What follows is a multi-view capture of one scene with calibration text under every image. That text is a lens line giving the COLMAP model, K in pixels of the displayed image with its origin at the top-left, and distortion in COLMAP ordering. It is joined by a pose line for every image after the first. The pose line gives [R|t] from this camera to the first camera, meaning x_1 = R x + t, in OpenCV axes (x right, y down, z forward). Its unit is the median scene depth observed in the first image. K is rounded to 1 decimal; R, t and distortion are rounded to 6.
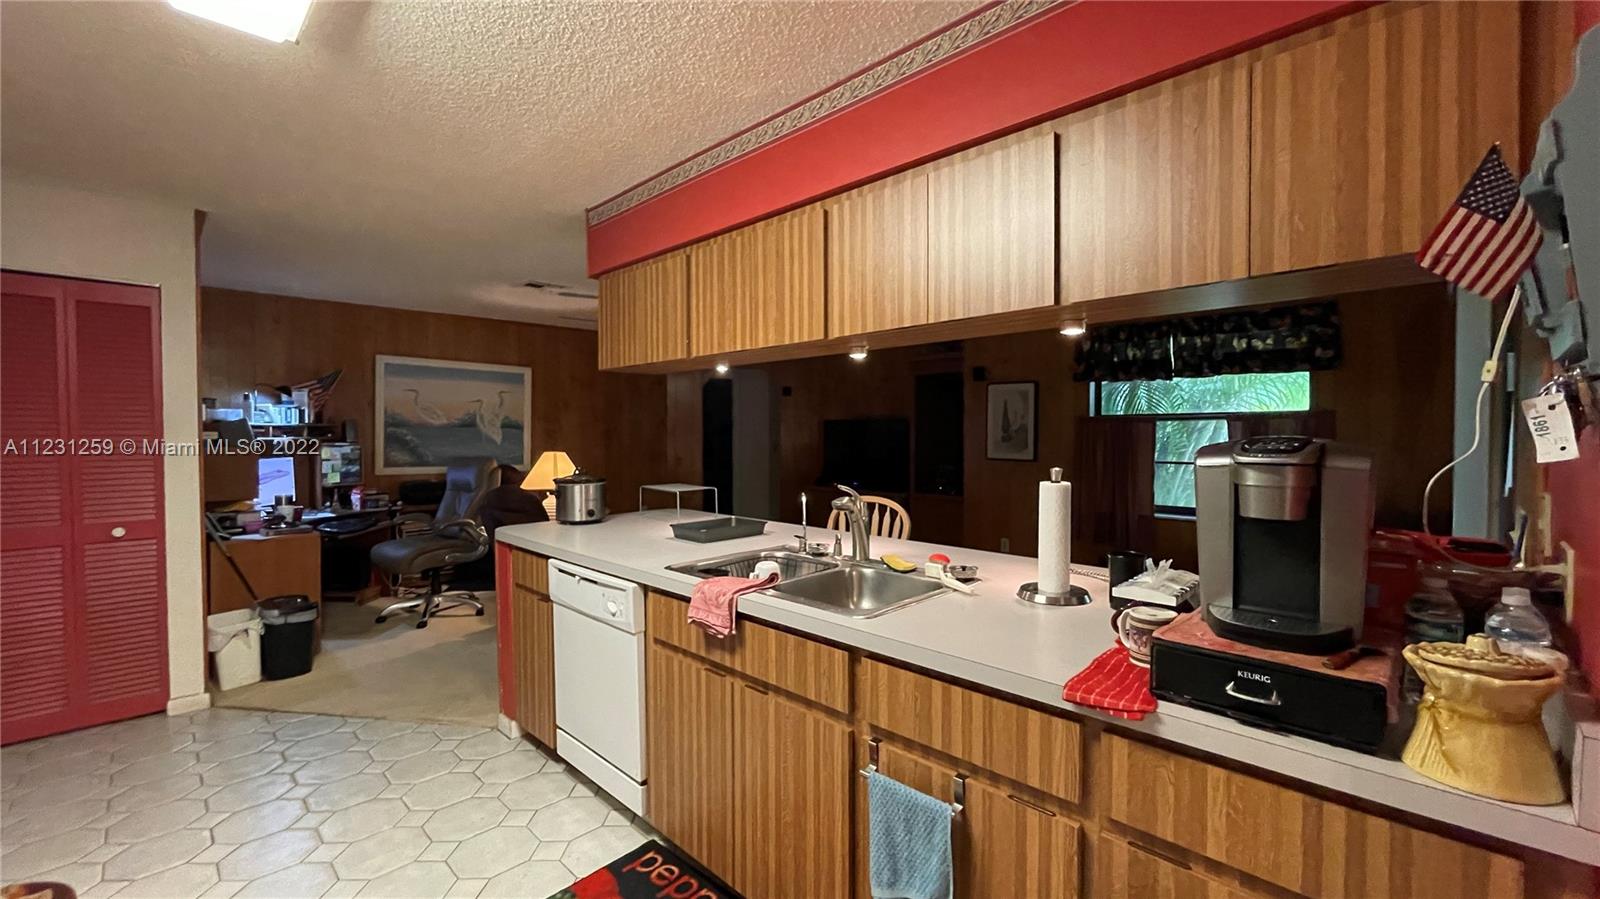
lens RADIAL K [[657.8, 0, 798.9], [0, 657.8, 444.6], [0, 0, 1]] dist [-0.005016, 0.003030]
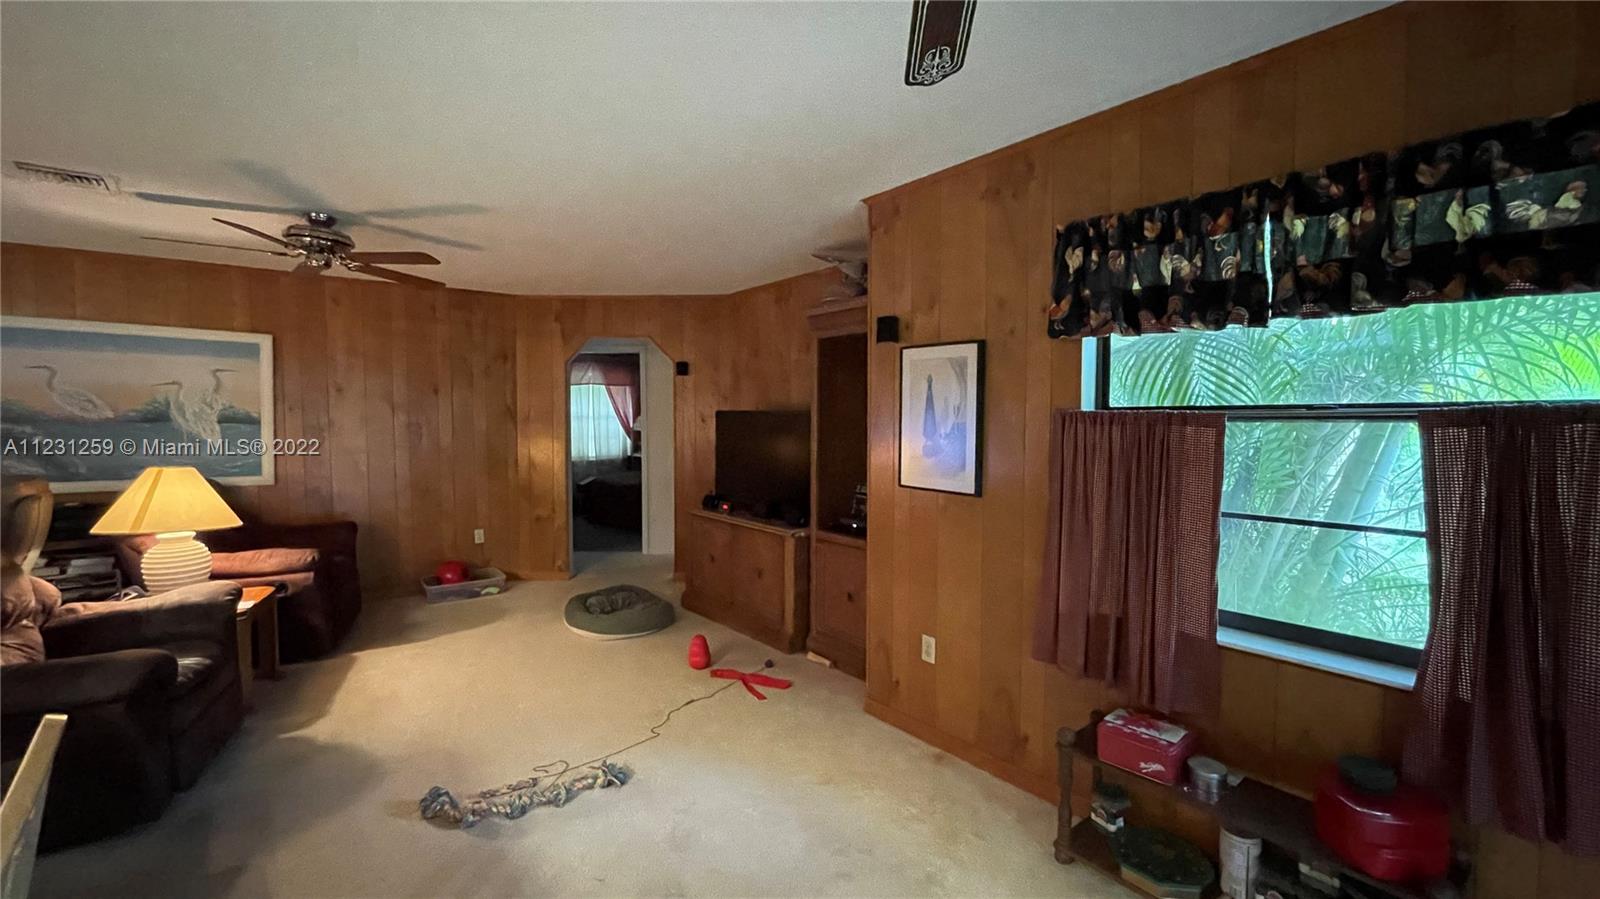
lens RADIAL K [[657.8, 0, 799.0], [0, 657.8, 446.3], [0, 0, 1]] dist [-0.005016, 0.003030]
pose [[0.996110, 0.004416, -0.088013, 0.249240], [-0.001782, 0.999549, 0.029985, -0.026832], [0.088106, -0.029711, 0.995668, 0.448703]]
